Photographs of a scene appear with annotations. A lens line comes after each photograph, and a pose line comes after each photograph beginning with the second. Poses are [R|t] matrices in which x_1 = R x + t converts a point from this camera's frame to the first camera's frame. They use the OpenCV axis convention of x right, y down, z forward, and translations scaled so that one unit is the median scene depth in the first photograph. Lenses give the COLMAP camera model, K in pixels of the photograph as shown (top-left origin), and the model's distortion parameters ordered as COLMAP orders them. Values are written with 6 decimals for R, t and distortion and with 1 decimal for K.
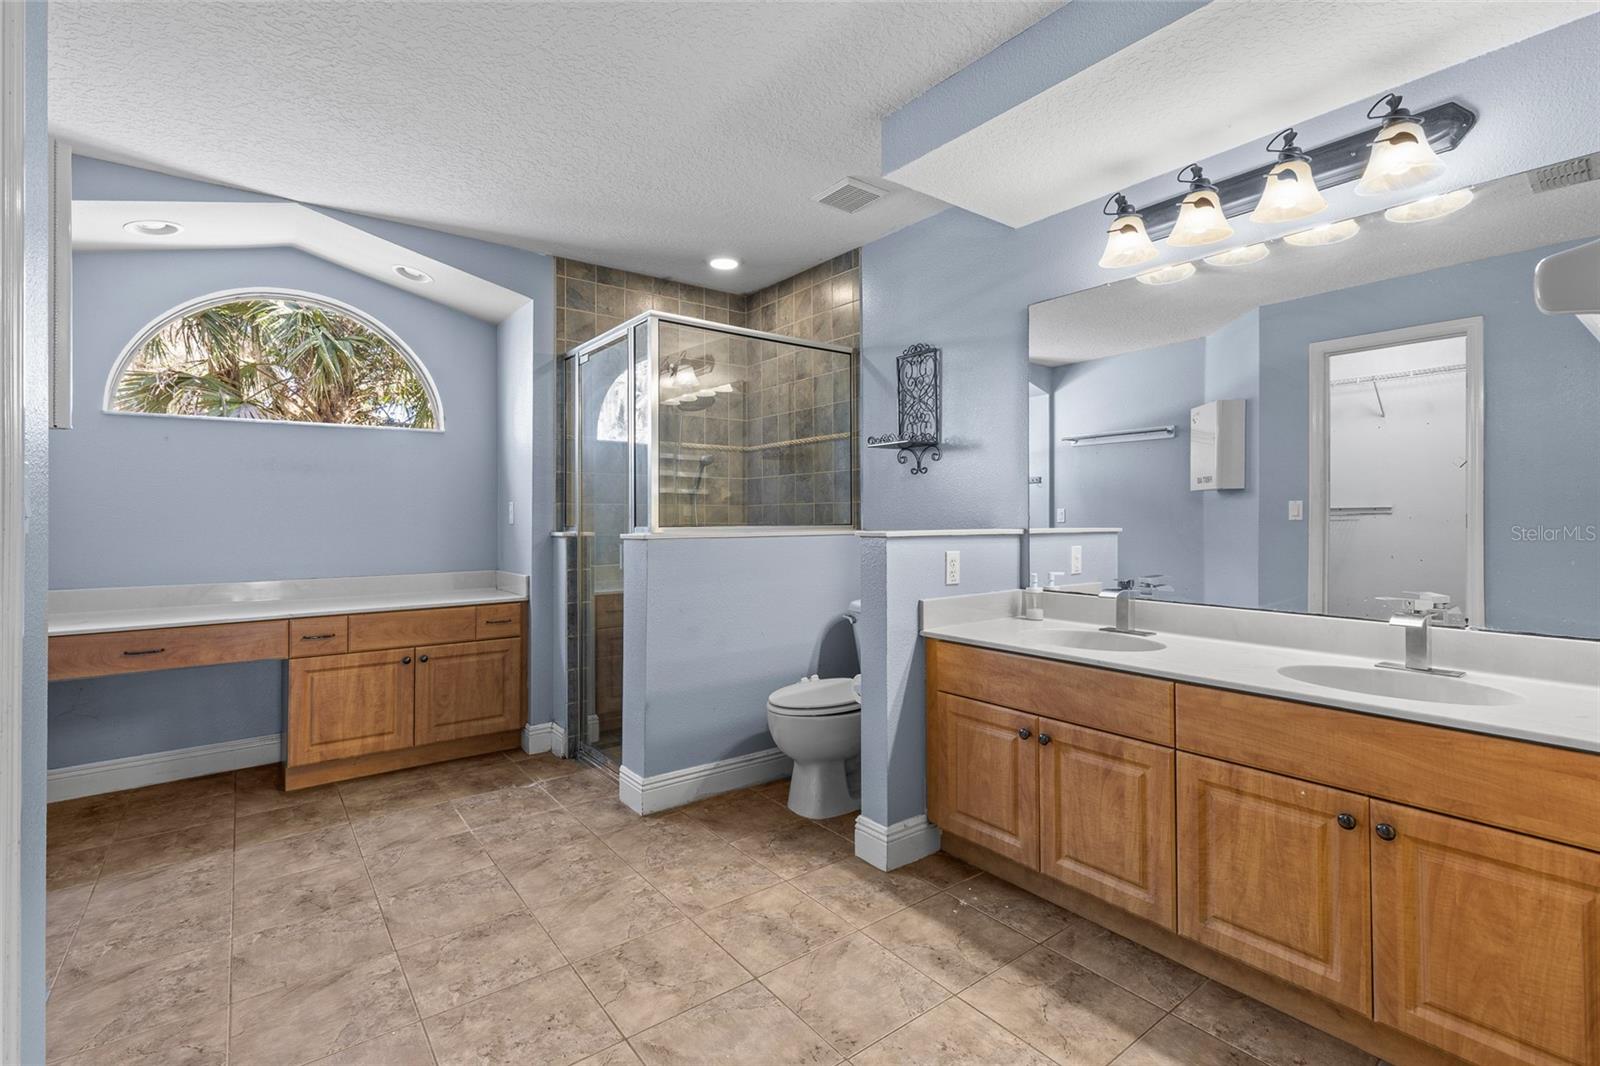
lens RADIAL K [[721.3, 0, 803.6], [0, 721.3, 523.6], [0, 0, 1]] dist [0.008535, -0.001857]
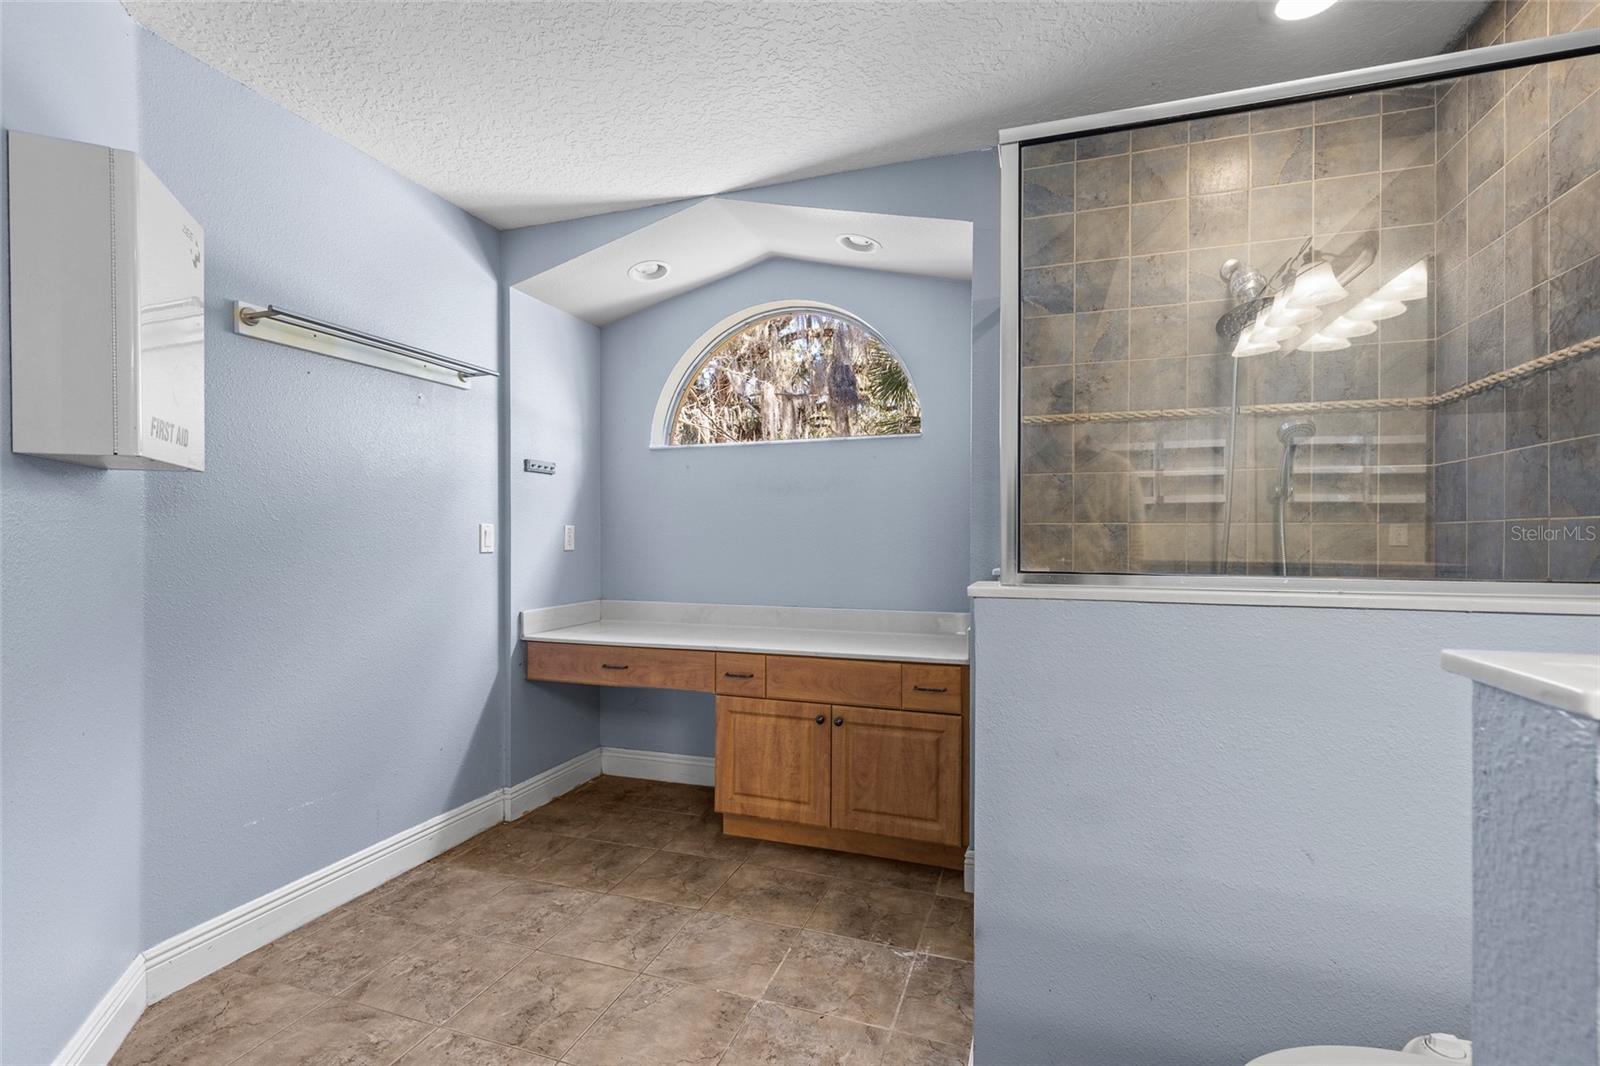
lens RADIAL K [[721.3, 0, 800.8], [0, 721.3, 538.7], [0, 0, 1]] dist [0.008535, -0.001857]
pose [[0.554040, 0.009205, -0.832439, 0.111577], [-0.009750, 0.999942, 0.004567, -0.017084], [0.832433, 0.005586, 0.554098, 0.542537]]
